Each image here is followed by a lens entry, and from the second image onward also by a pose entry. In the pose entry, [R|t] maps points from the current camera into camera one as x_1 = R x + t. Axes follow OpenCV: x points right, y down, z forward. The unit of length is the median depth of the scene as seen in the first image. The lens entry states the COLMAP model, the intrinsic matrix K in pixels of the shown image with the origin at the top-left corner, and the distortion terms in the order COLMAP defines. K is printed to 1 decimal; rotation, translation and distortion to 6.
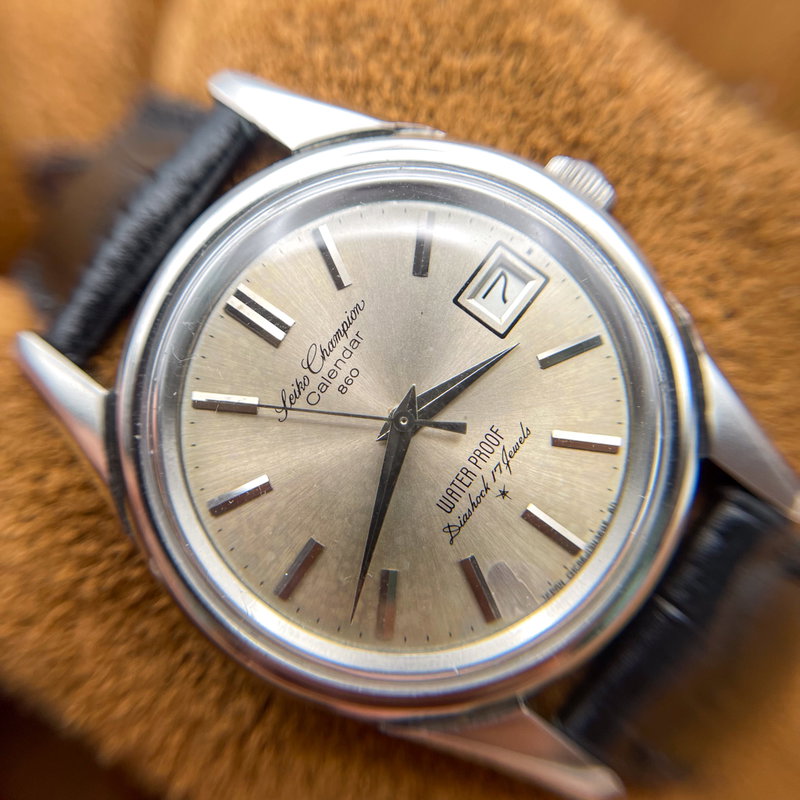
lens RADIAL K [[1397.8, 0, 400.0], [0, 1397.8, 400.0], [0, 0, 1]] dist [1.382268, 0.018373]
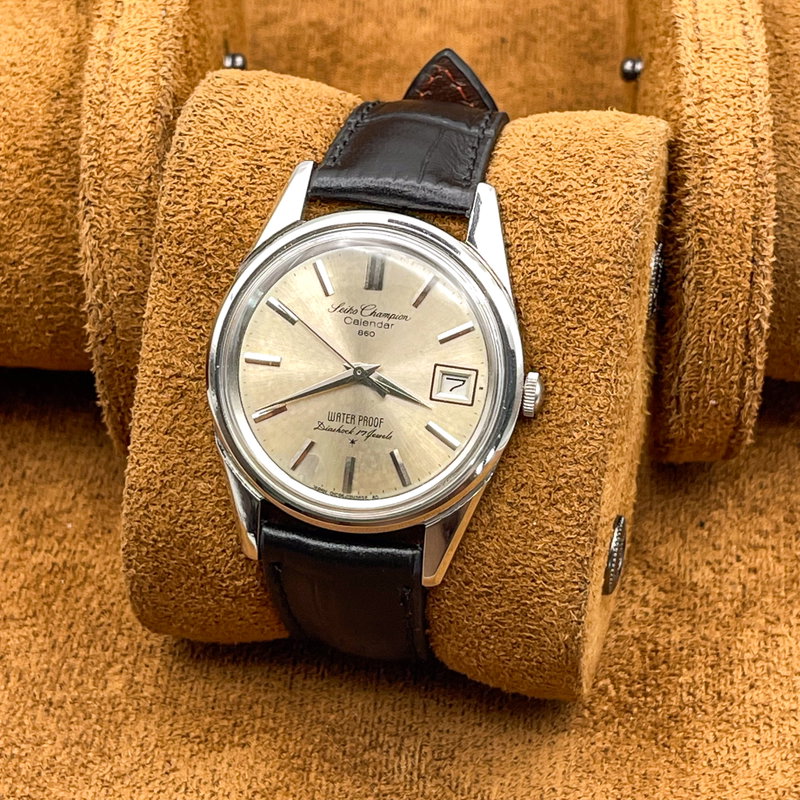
lens RADIAL K [[2280.6, 0, 400.0], [0, 2280.6, 400.0], [0, 0, 1]] dist [0.019201, 0.065525]
pose [[0.474274, 0.877149, -0.075318, 0.266940], [-0.852899, 0.478994, 0.207672, -0.593320], [0.218236, -0.034255, 0.975295, -1.737692]]
